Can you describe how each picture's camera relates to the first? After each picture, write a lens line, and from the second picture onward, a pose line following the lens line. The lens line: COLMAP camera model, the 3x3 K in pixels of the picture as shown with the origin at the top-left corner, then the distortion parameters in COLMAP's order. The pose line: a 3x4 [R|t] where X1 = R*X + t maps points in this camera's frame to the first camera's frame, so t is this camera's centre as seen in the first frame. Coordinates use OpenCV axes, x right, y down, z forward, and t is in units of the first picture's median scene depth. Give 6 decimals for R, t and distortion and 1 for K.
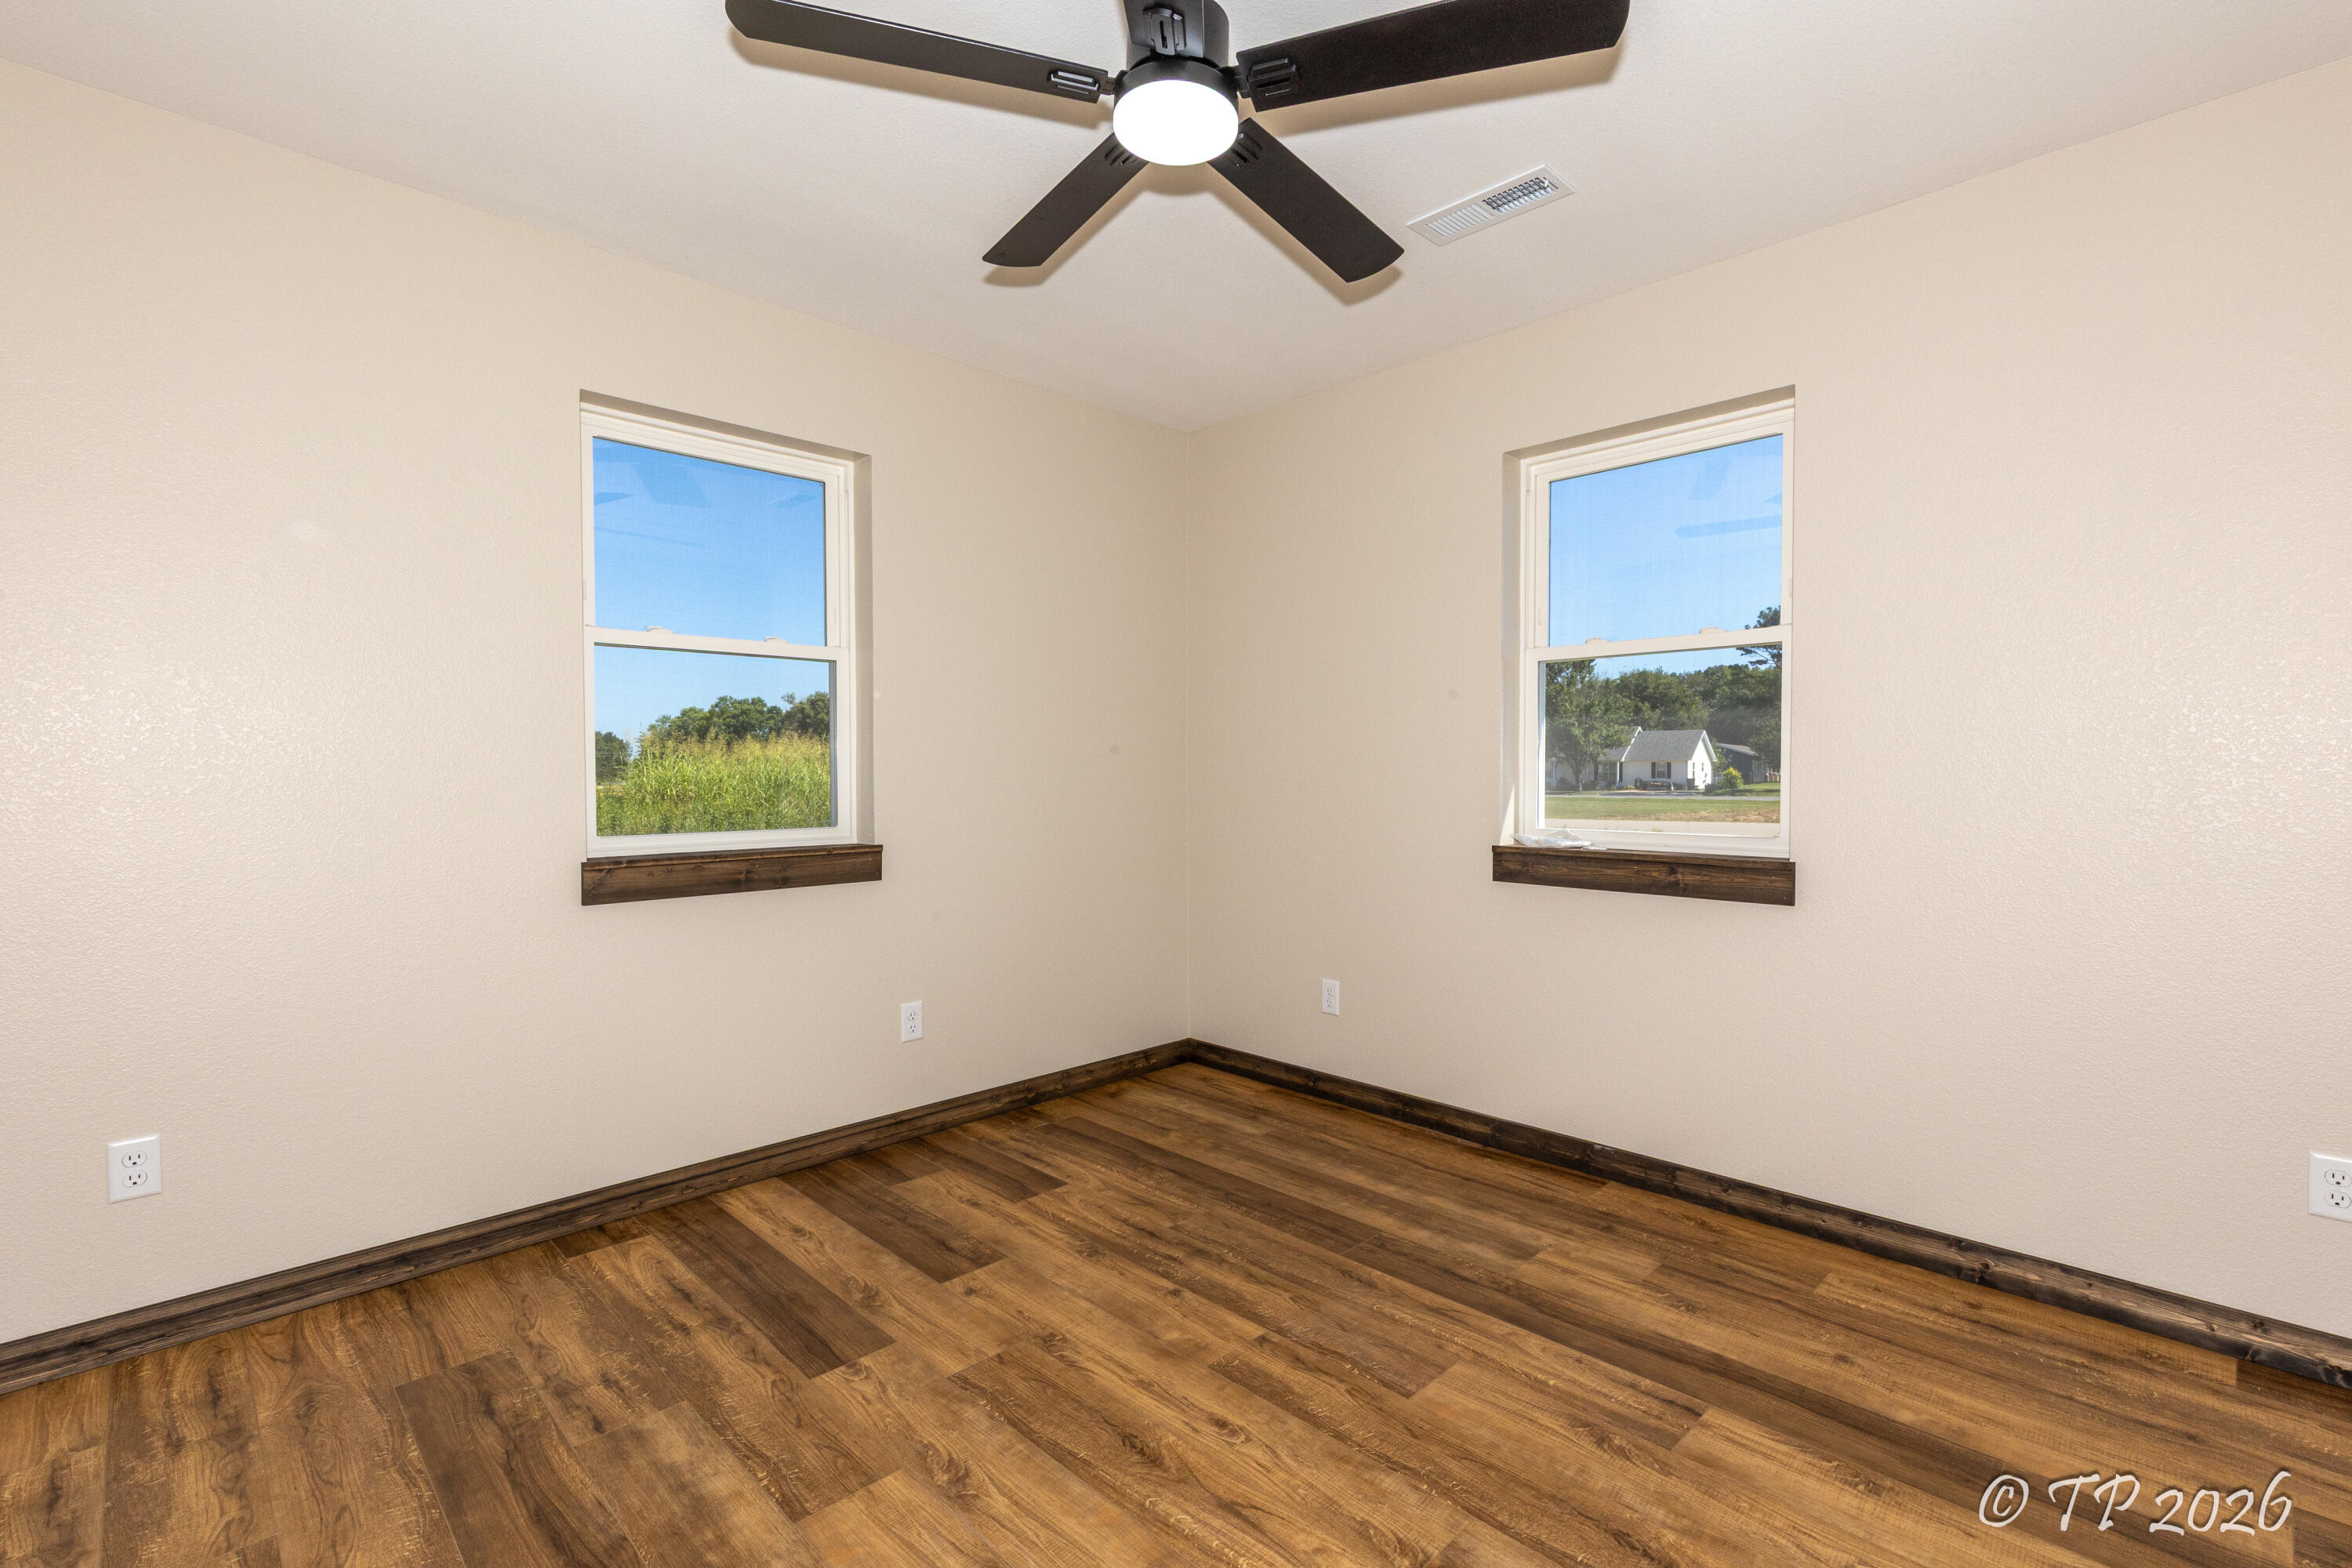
lens RADIAL K [[1119.5, 0, 1168.2], [0, 1119.5, 775.6], [0, 0, 1]] dist [0.009047, 0.000189]
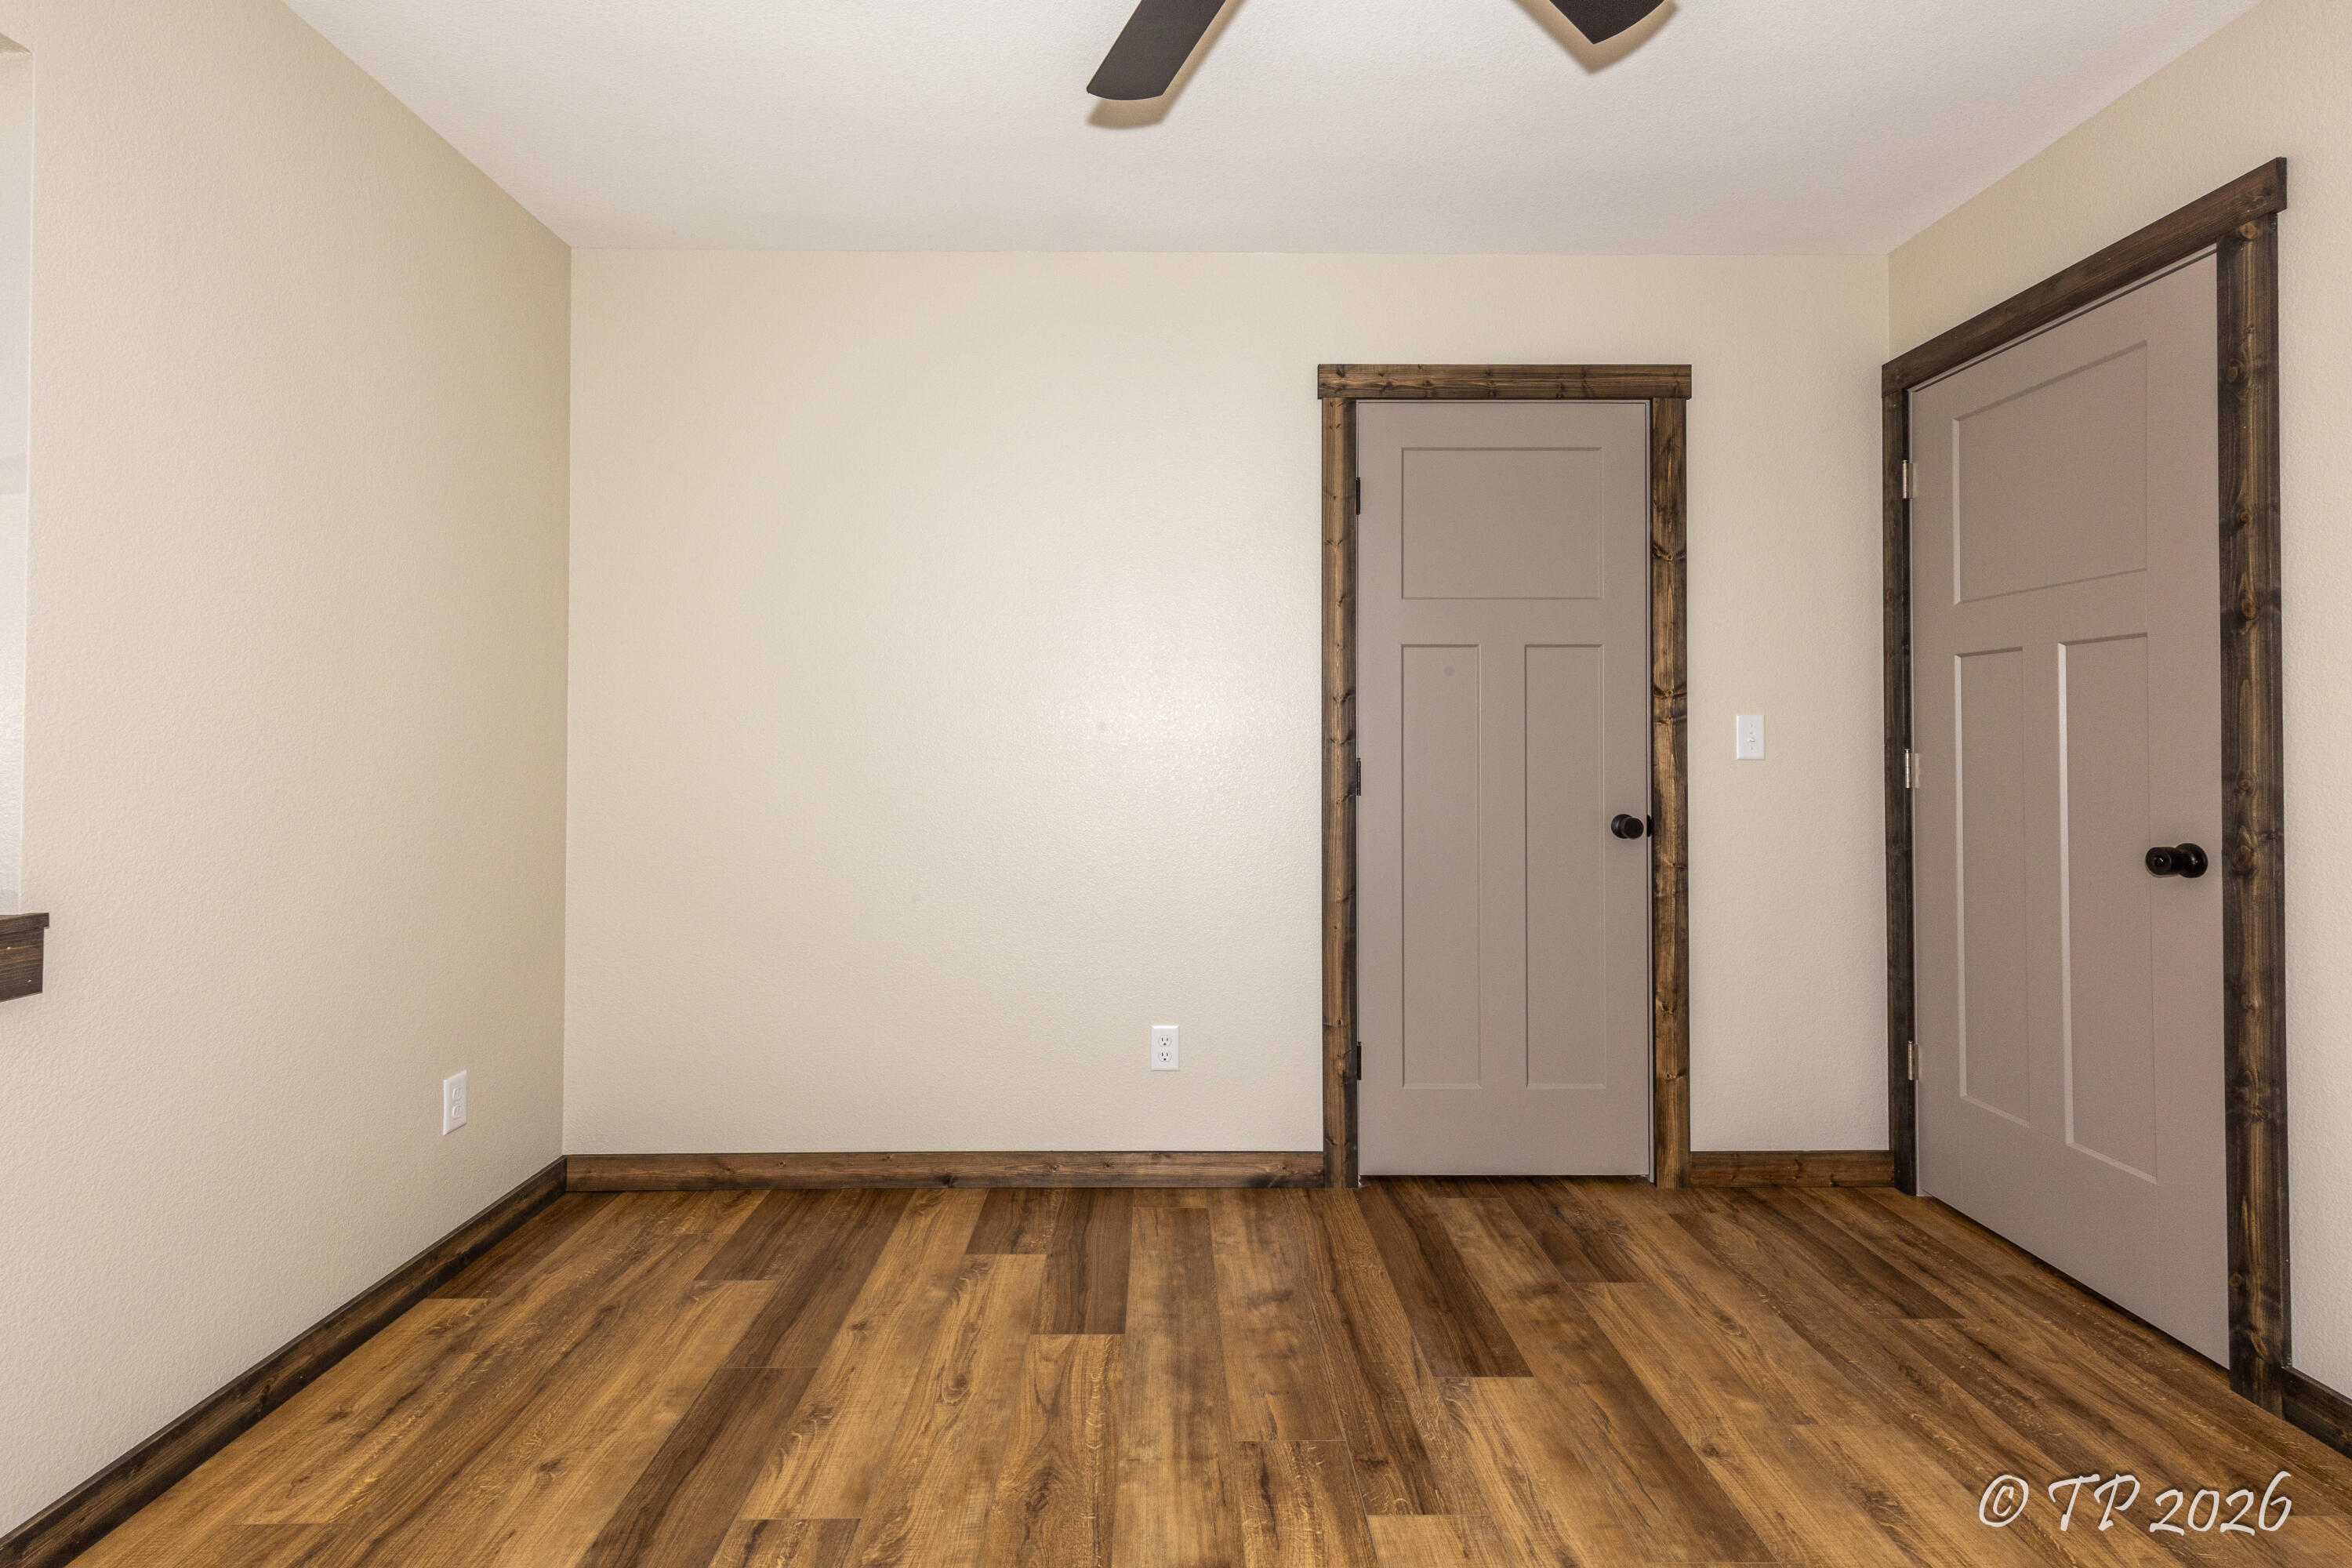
lens RADIAL K [[1119.5, 0, 1168.2], [0, 1119.5, 775.6], [0, 0, 1]] dist [0.009047, 0.000189]
pose [[-0.744264, -0.015991, 0.667694, -0.289300], [0.004470, 0.999572, 0.028923, -0.004504], [-0.667871, 0.024511, -0.743873, 1.378573]]
